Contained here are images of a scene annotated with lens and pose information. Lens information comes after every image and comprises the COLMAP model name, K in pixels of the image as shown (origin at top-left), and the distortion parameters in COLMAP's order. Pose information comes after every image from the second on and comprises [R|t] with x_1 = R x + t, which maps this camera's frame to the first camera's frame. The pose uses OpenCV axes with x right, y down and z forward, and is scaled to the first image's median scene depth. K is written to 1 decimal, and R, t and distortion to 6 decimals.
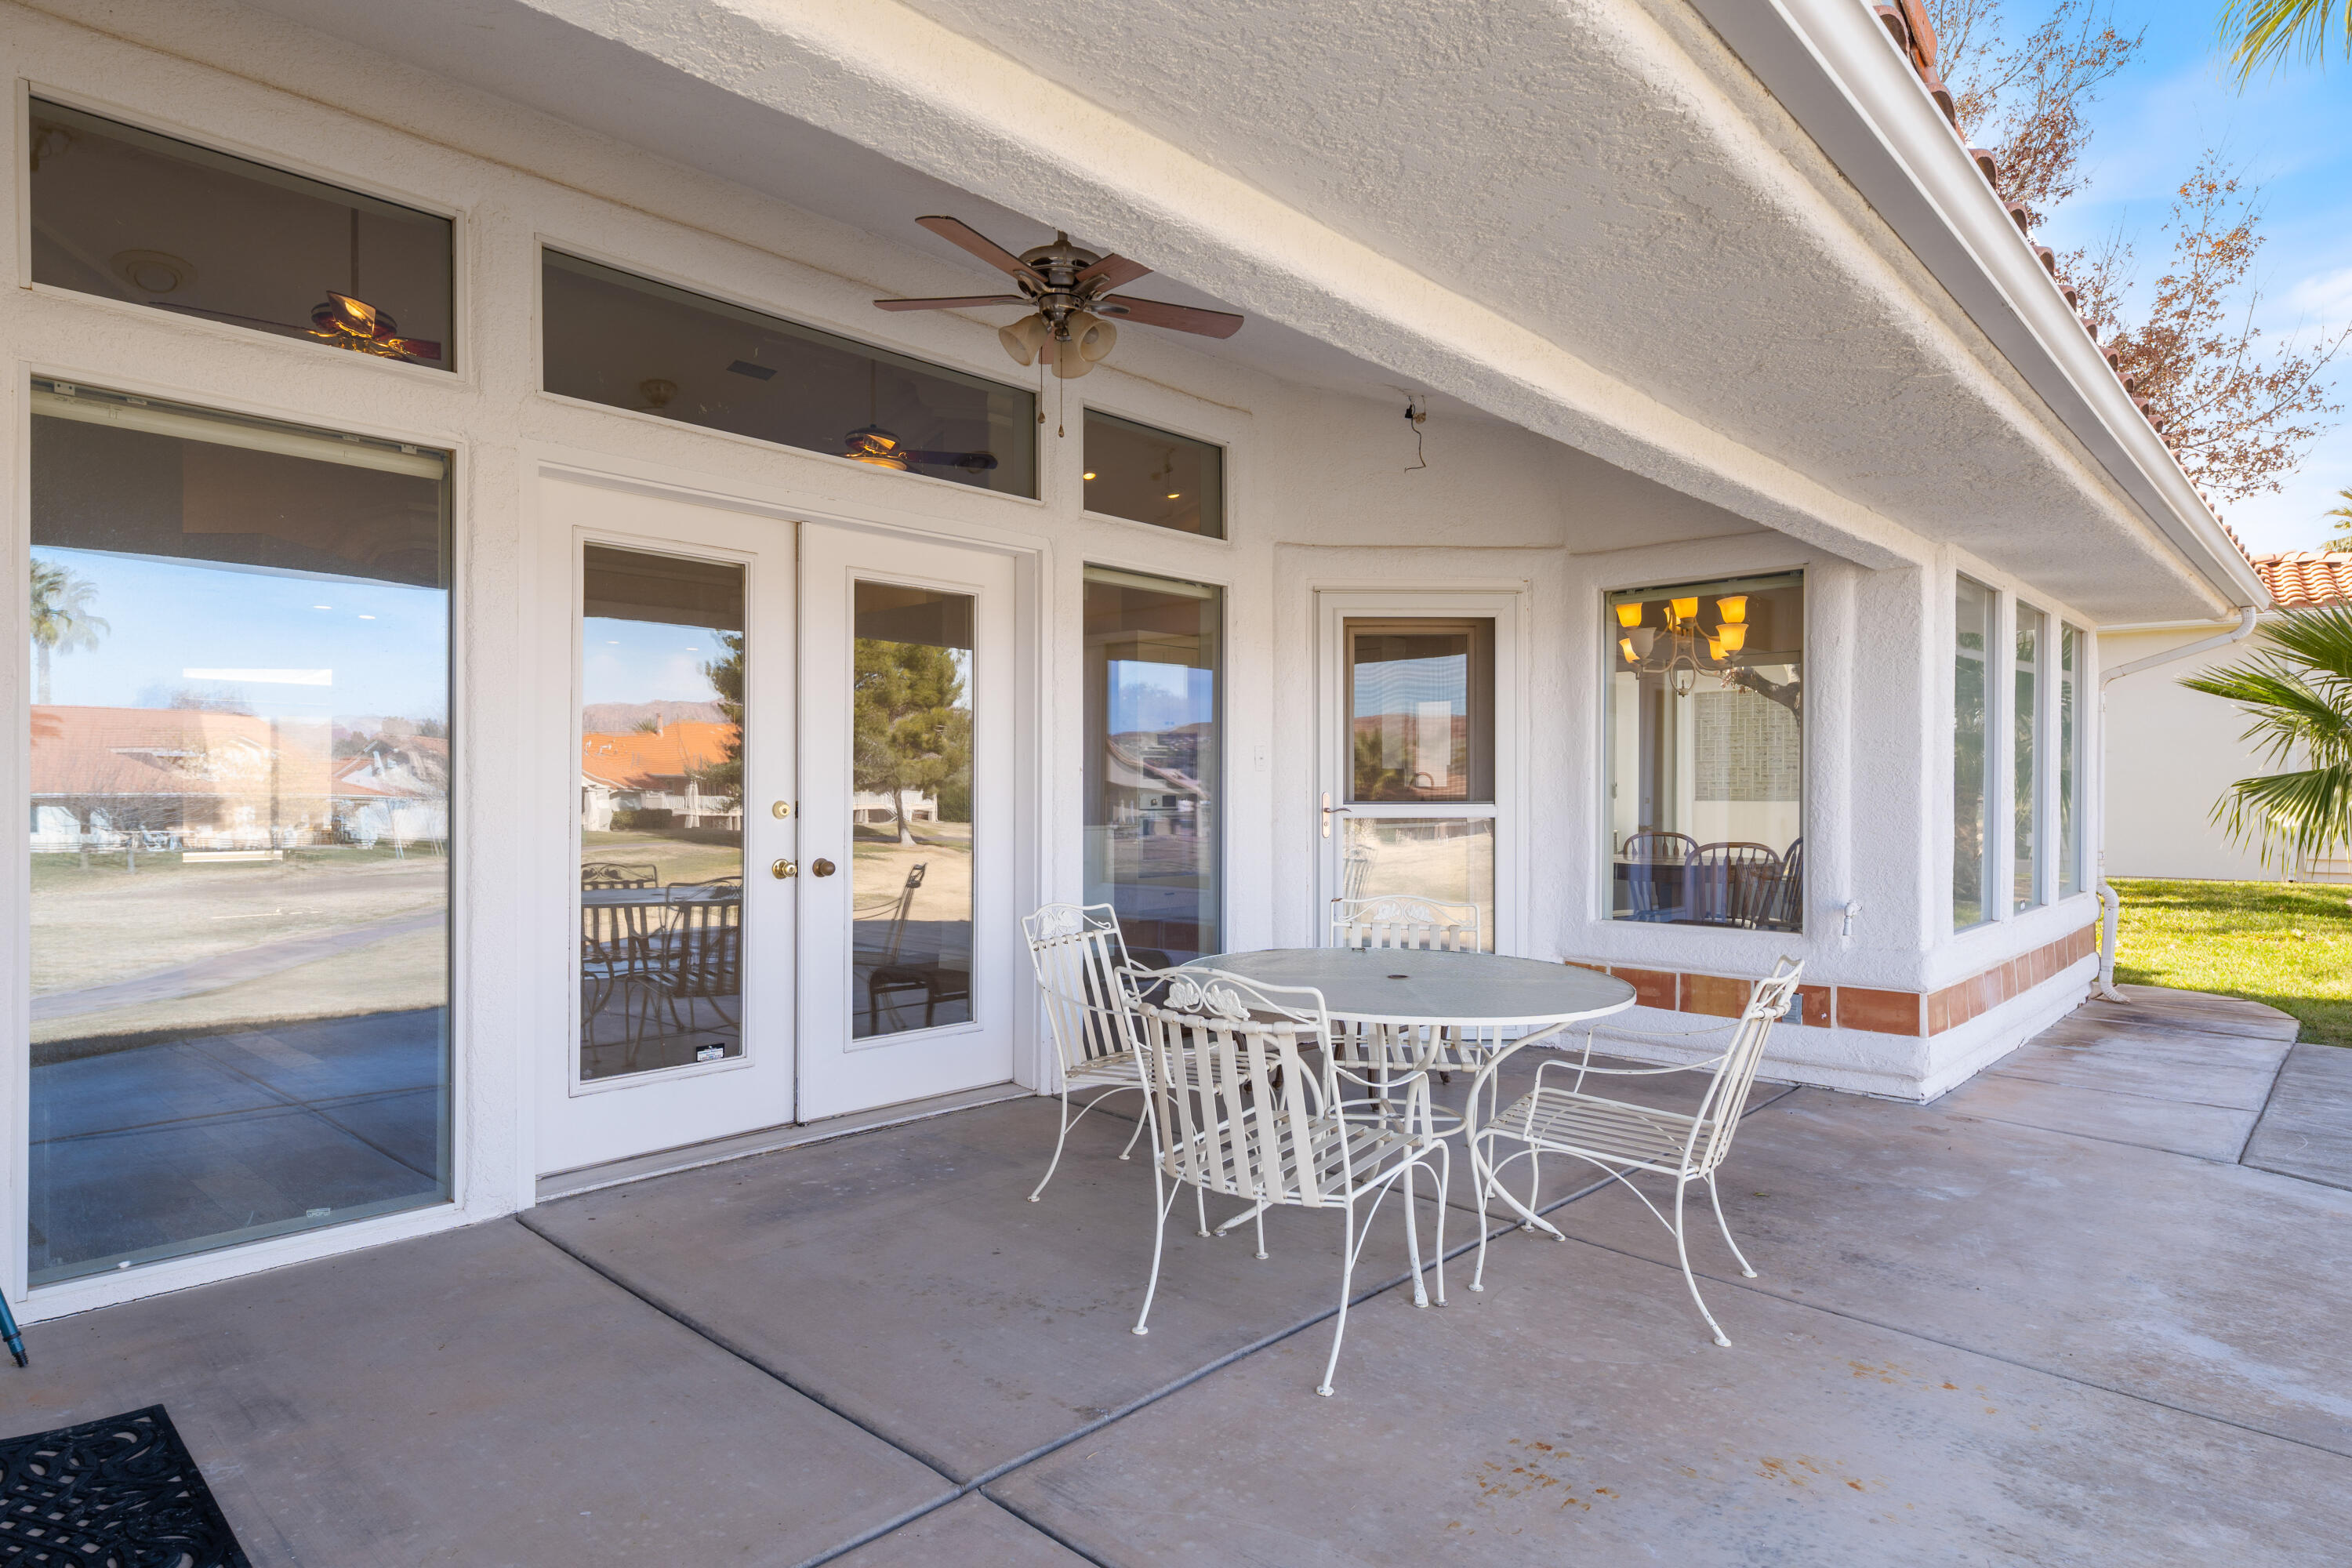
lens RADIAL K [[1318.7, 0, 1169.6], [0, 1318.7, 800.0], [0, 0, 1]] dist [0.001599, 0.000373]
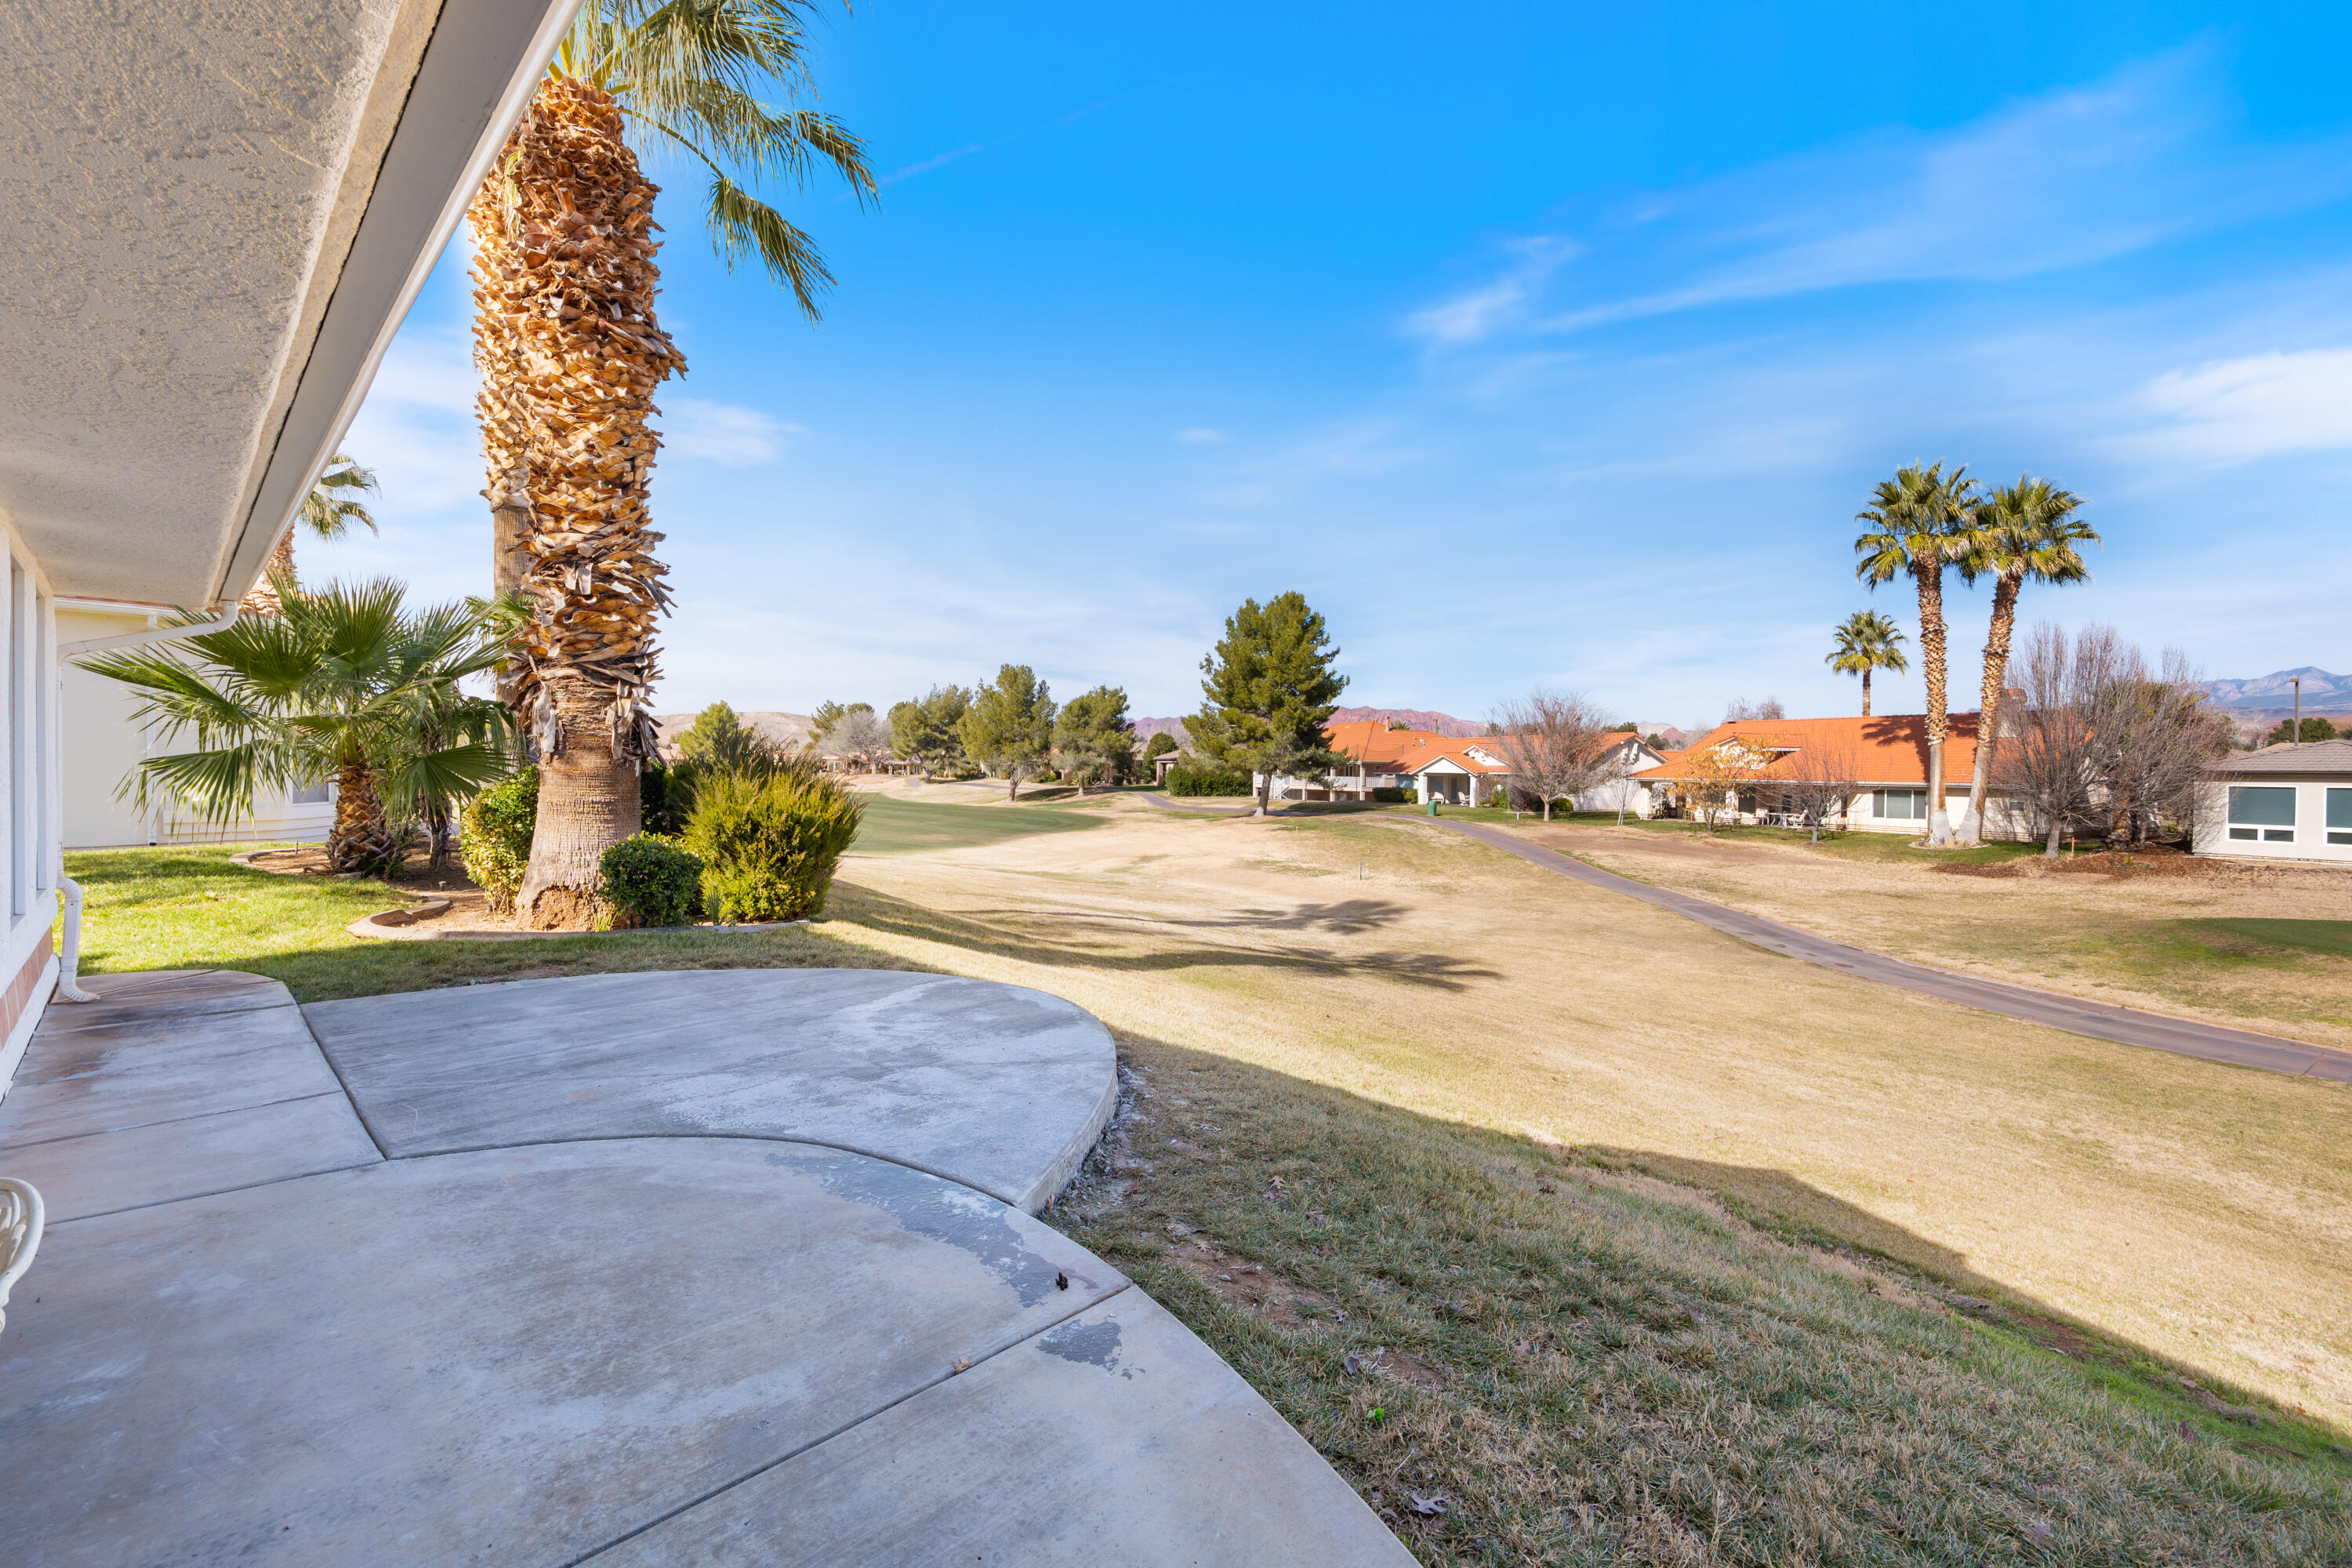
lens RADIAL K [[962.3, 0, 1178.0], [0, 962.3, 781.7], [0, 0, 1]] dist [-0.010815, 0.000773]
pose [[0.001087, -0.018452, 0.999829, 0.096055], [0.000966, 0.999829, 0.018451, -0.027573], [-0.999999, 0.000946, 0.001105, 0.429730]]
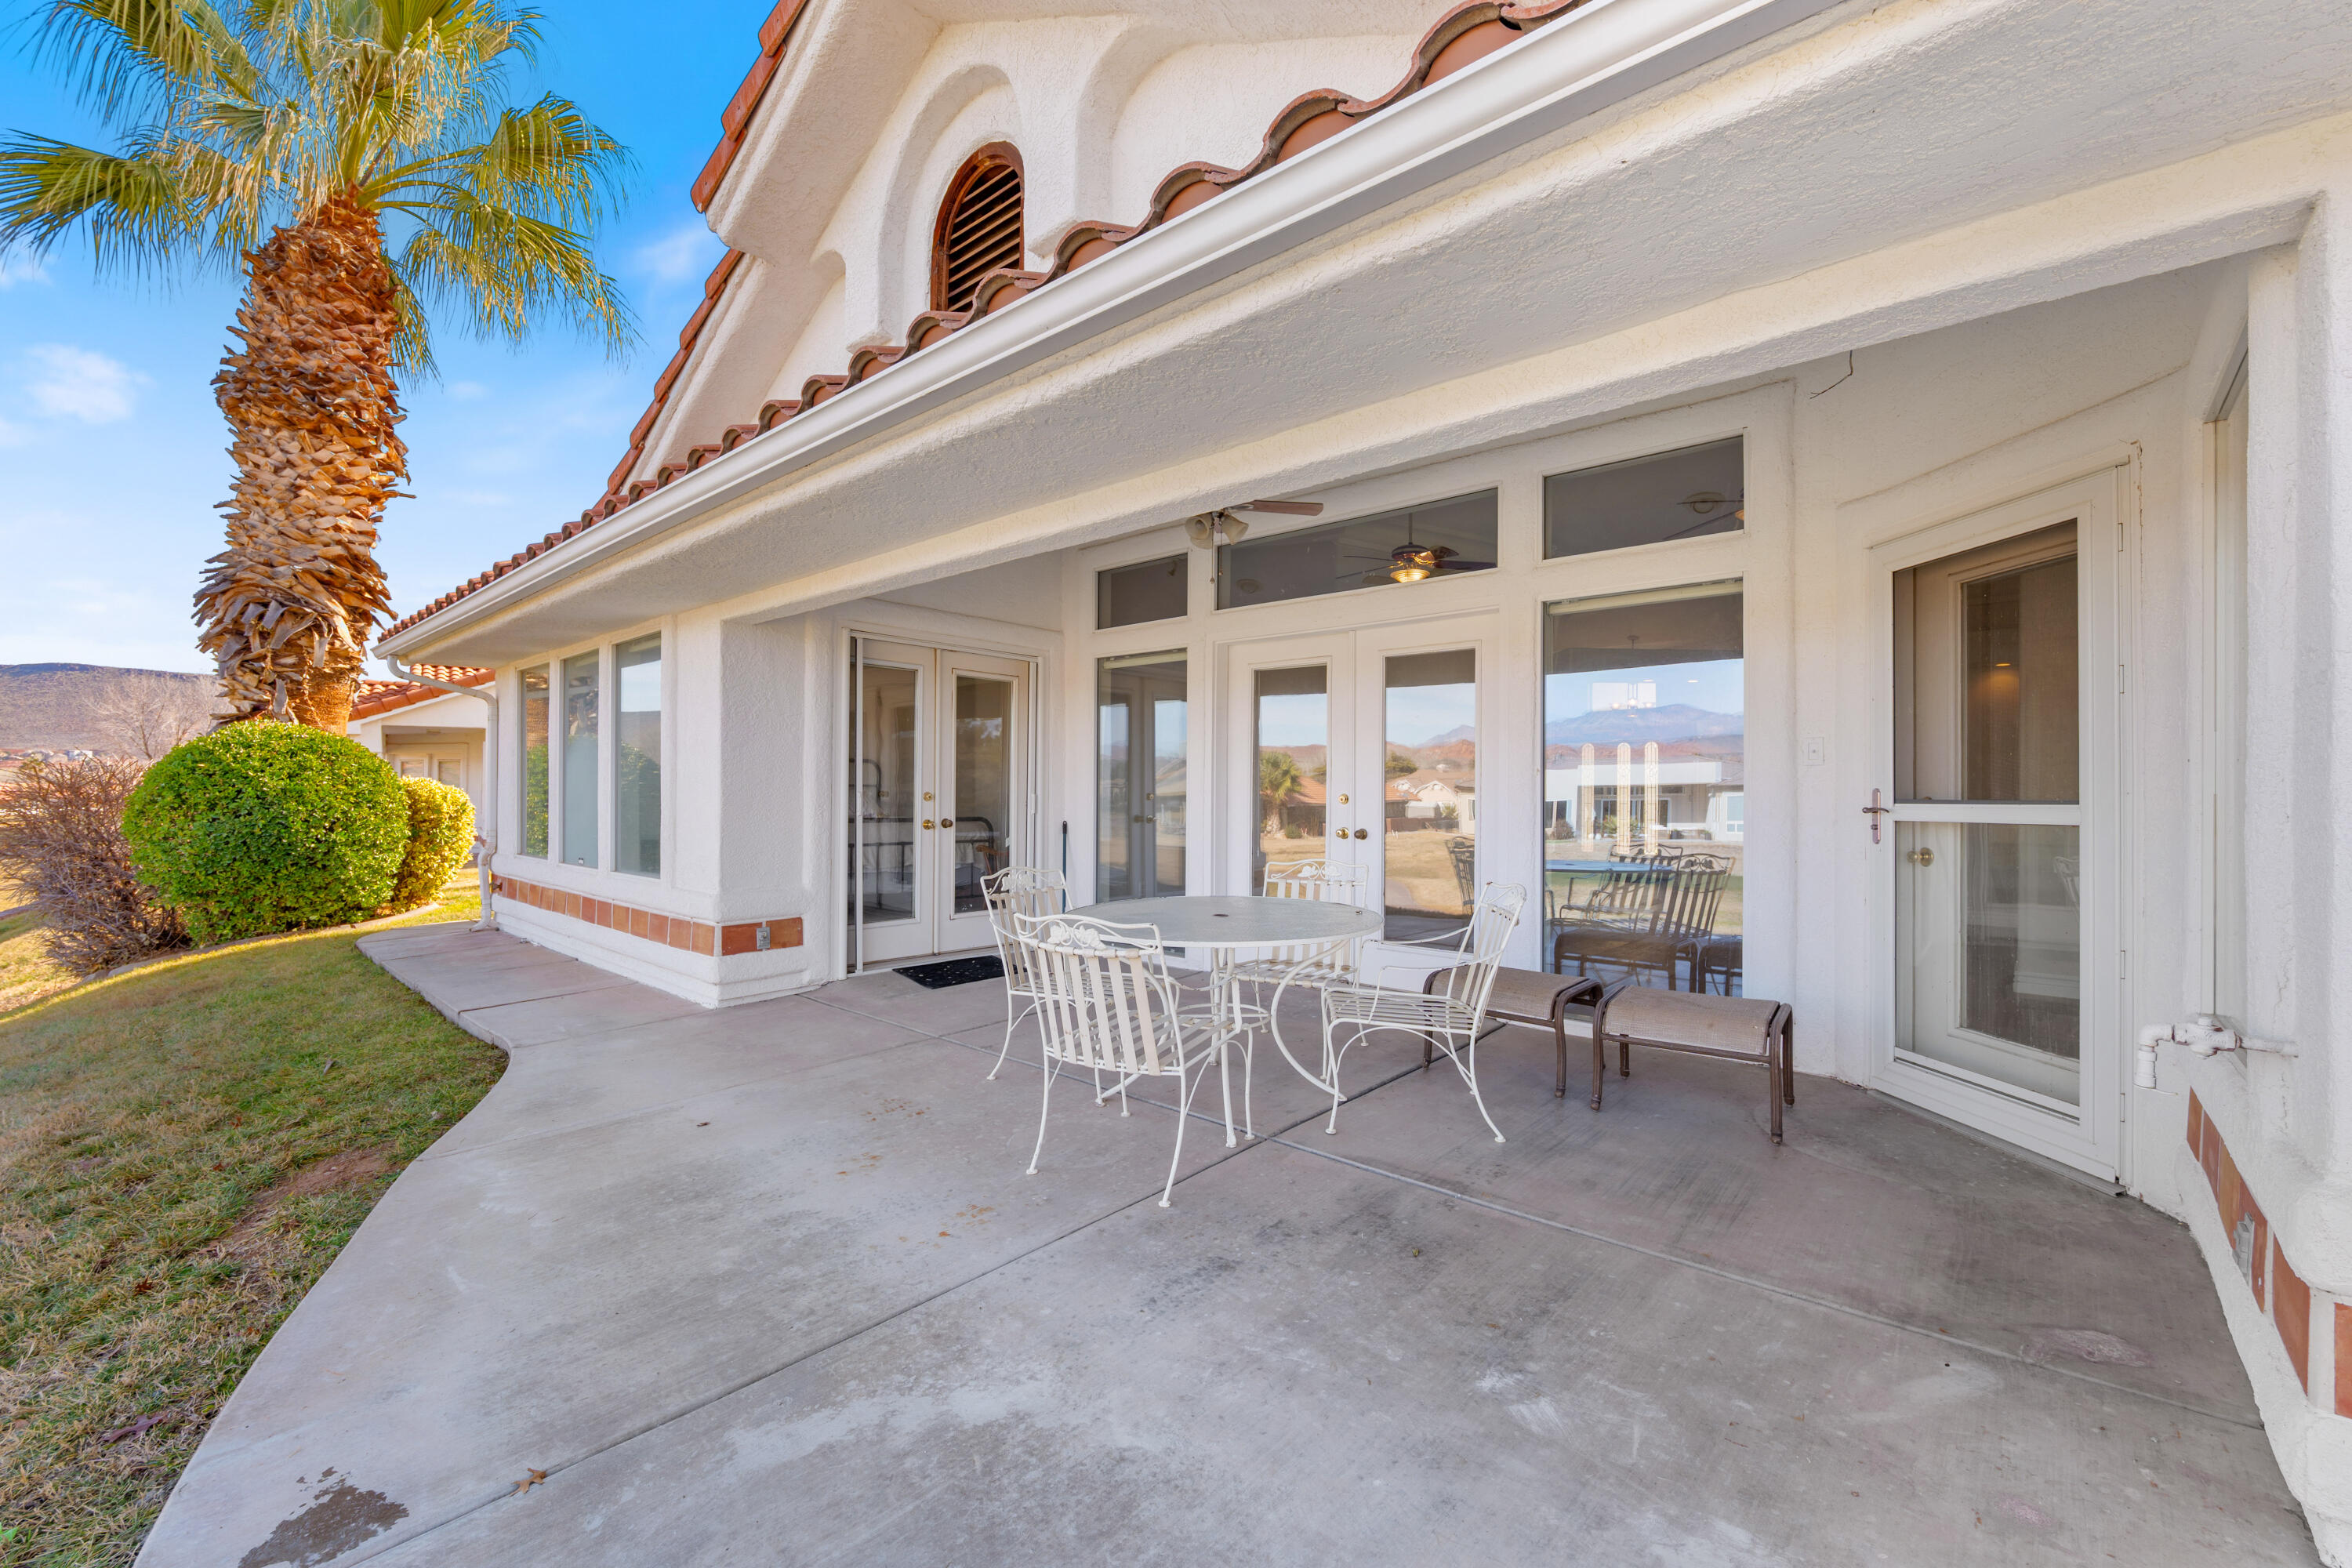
lens RADIAL K [[962.3, 0, 1194.4], [0, 962.3, 779.3], [0, 0, 1]] dist [-0.010815, 0.000773]
pose [[0.030425, -0.015142, -0.999422, 1.055405], [-0.010362, 0.999827, -0.015464, 0.004861], [0.999483, 0.010826, 0.030263, 0.825495]]
